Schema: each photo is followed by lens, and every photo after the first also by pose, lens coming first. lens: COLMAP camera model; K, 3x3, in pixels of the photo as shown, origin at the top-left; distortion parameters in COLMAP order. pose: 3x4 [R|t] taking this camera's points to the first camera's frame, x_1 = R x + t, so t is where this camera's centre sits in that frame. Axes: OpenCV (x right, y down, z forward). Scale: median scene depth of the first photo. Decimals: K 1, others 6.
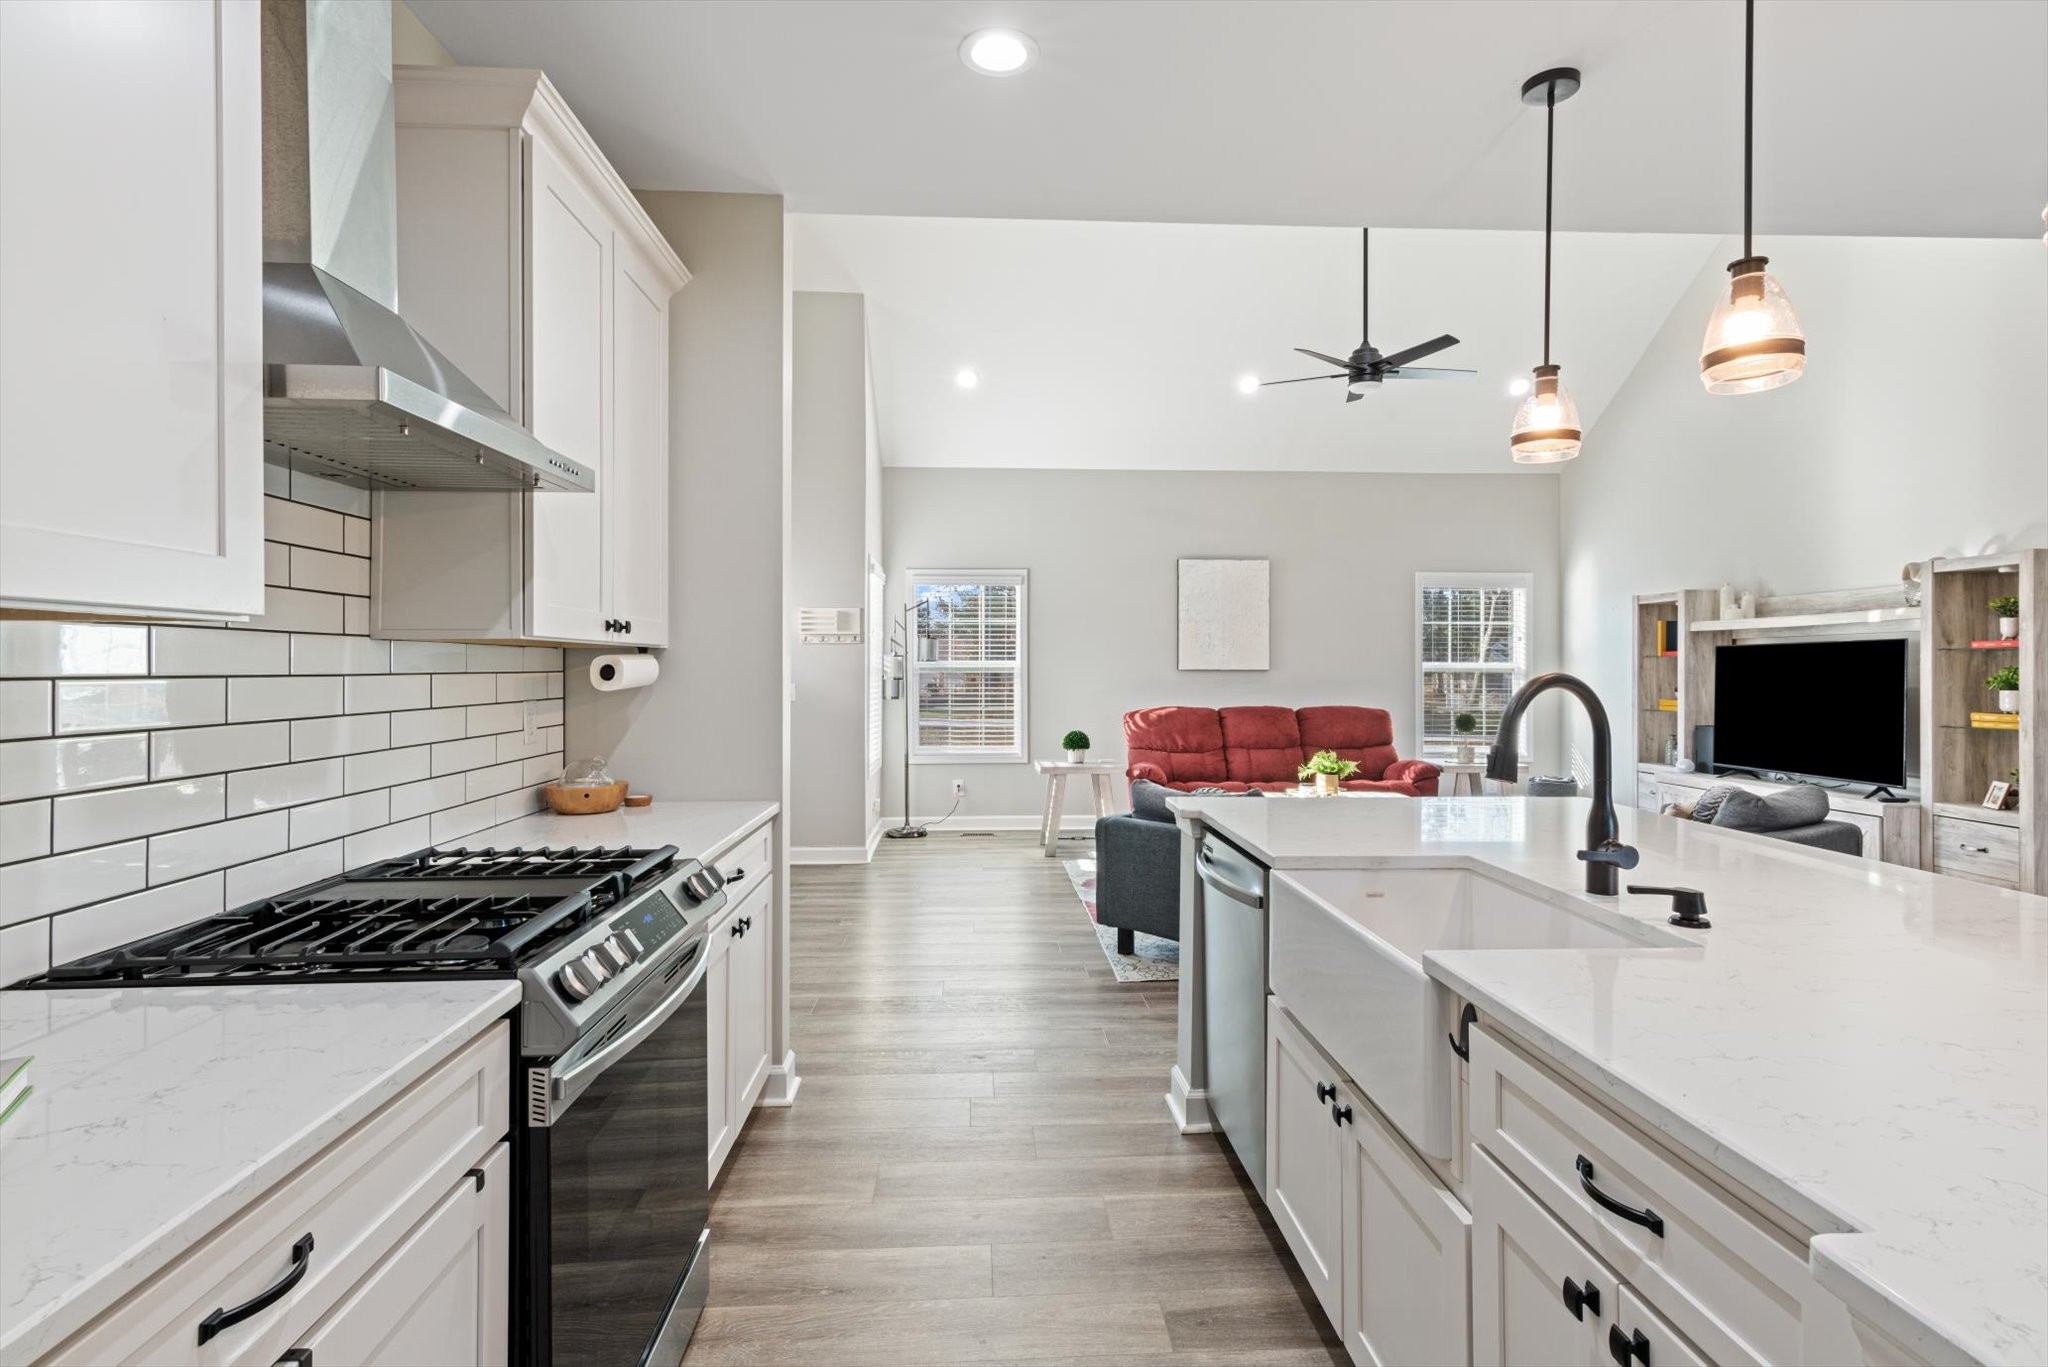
lens RADIAL K [[1002.2, 0, 1027.8], [0, 1002.2, 668.4], [0, 0, 1]] dist [0.011700, 0.000326]
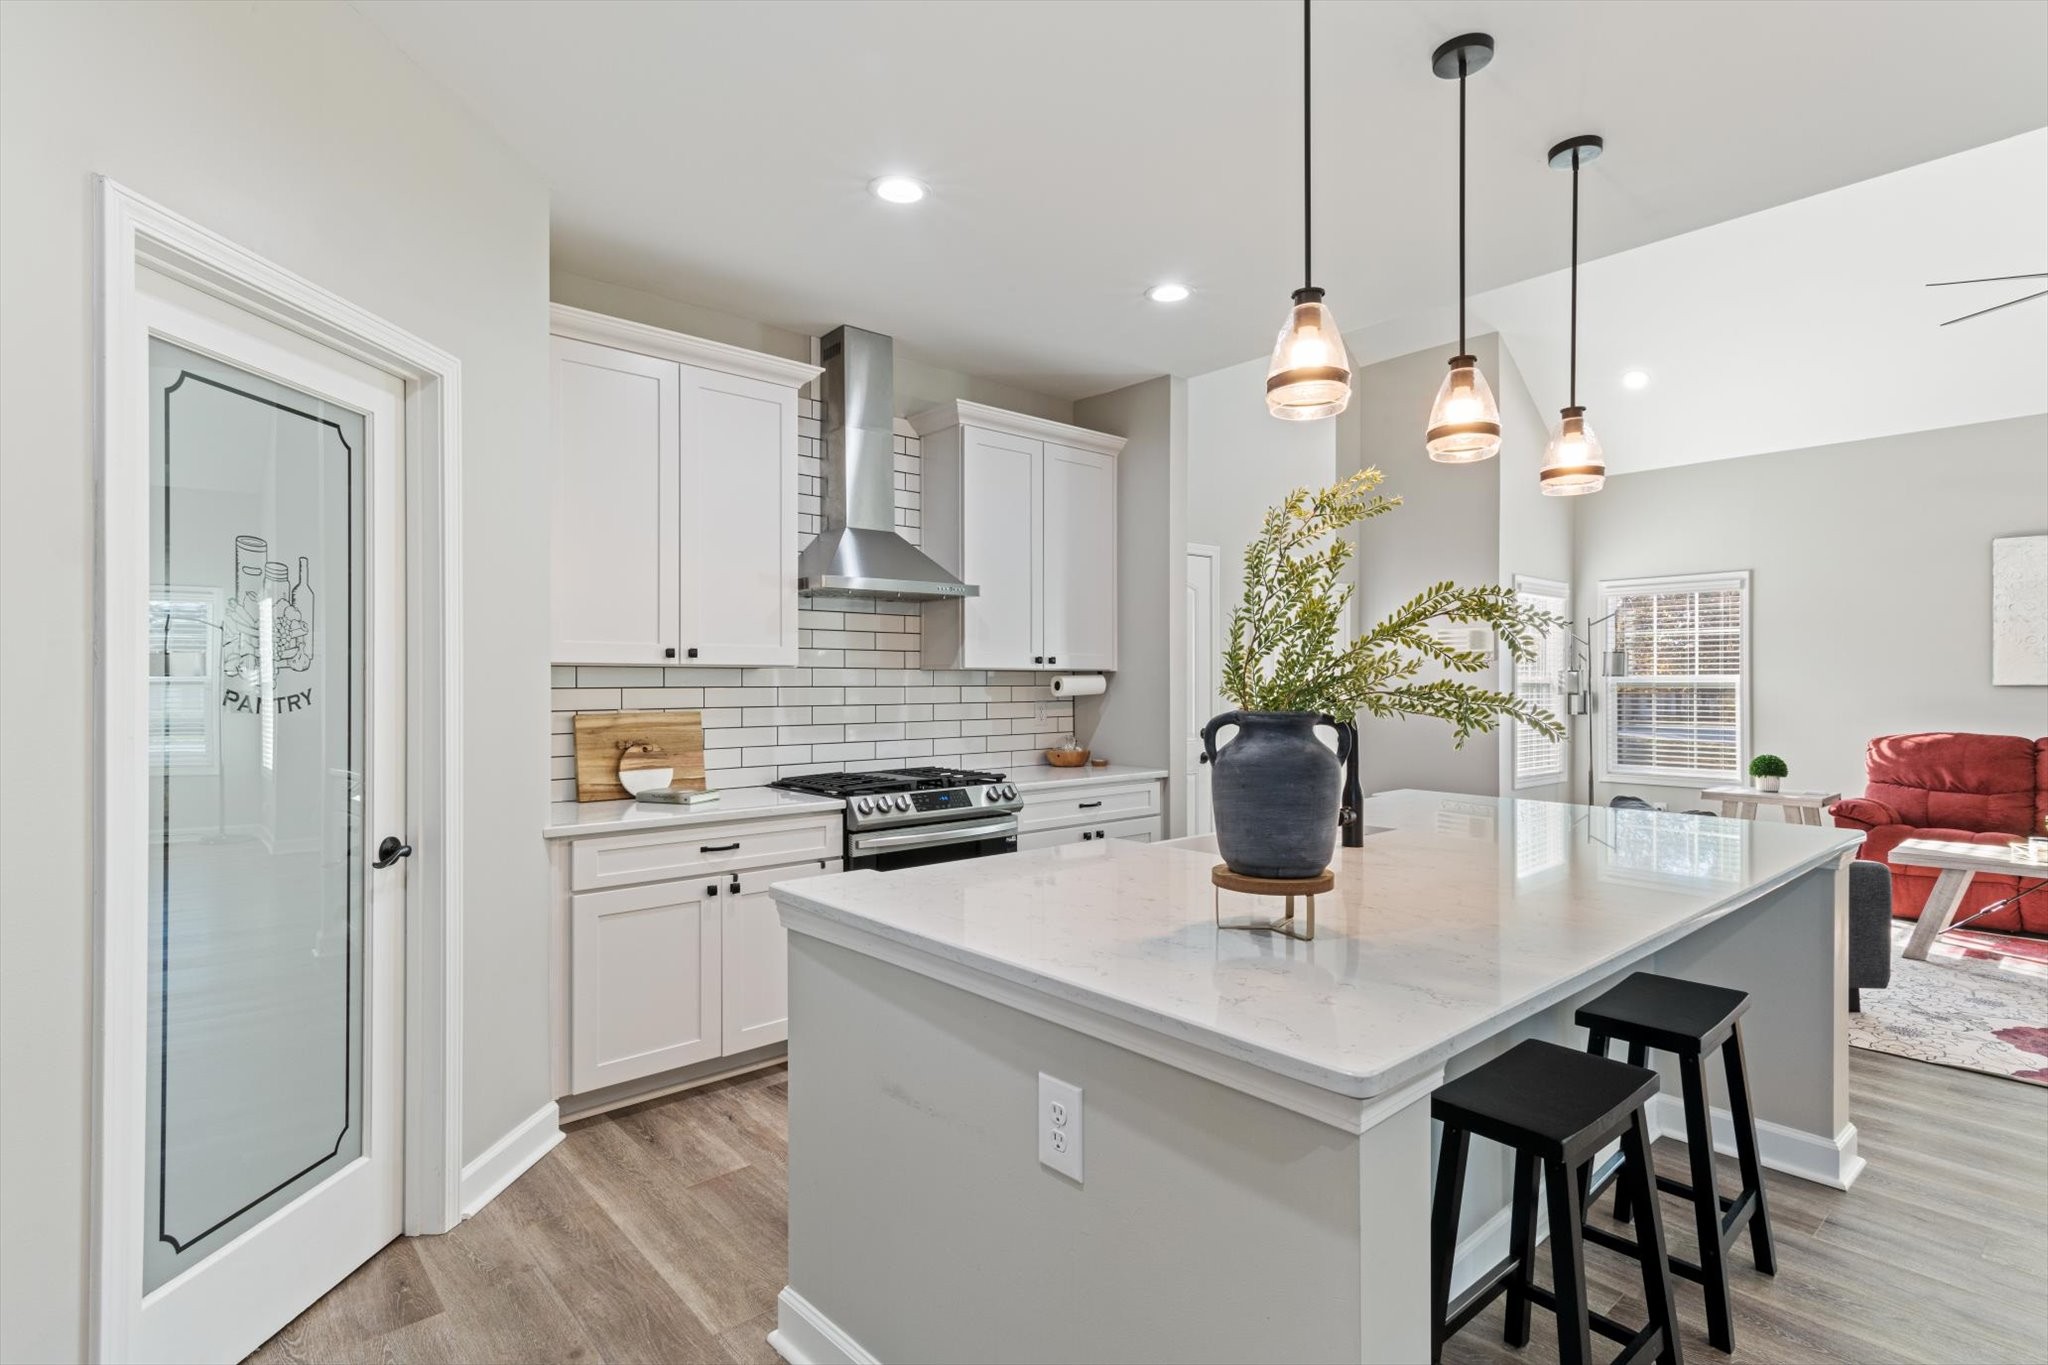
lens RADIAL K [[1001.1, 0, 1024.0], [0, 1001.1, 682.5], [0, 0, 1]] dist [0.011088, 0.000816]
pose [[0.617845, -0.000987, -0.786300, 0.357097], [0.000225, 0.999999, -0.001078, -0.000013], [0.786300, 0.000489, 0.617844, -0.051422]]
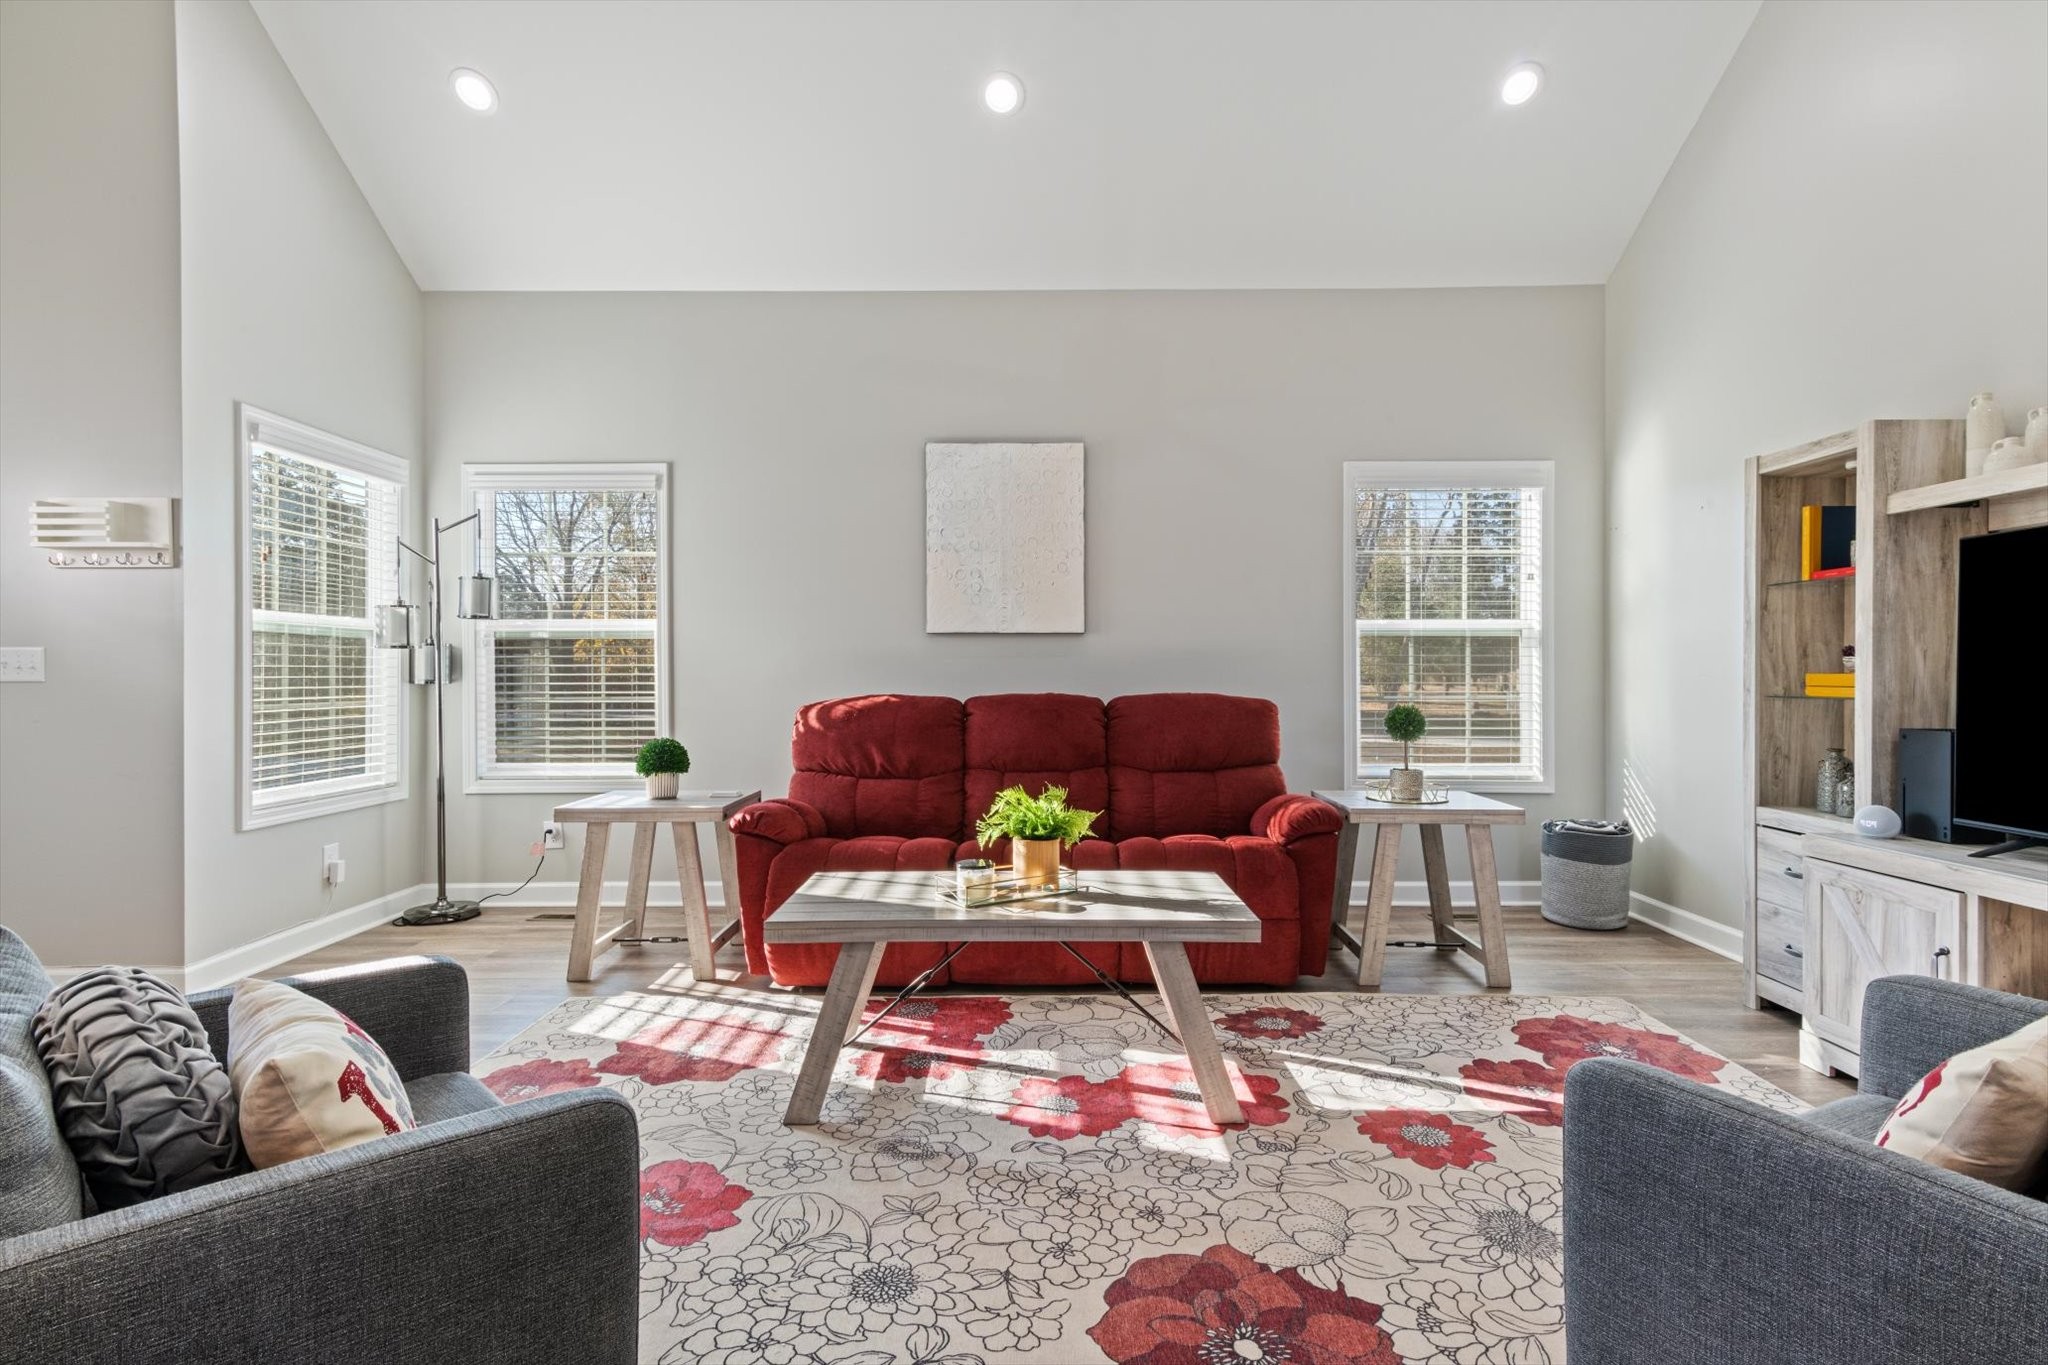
lens RADIAL K [[1001.1, 0, 1024.0], [0, 1001.1, 682.5], [0, 0, 1]] dist [0.011088, 0.000816]
pose [[0.998054, -0.002484, -0.062304, 0.290906], [0.003149, 0.999939, 0.010584, 0.028836], [0.062274, -0.010759, 0.998001, 0.504782]]
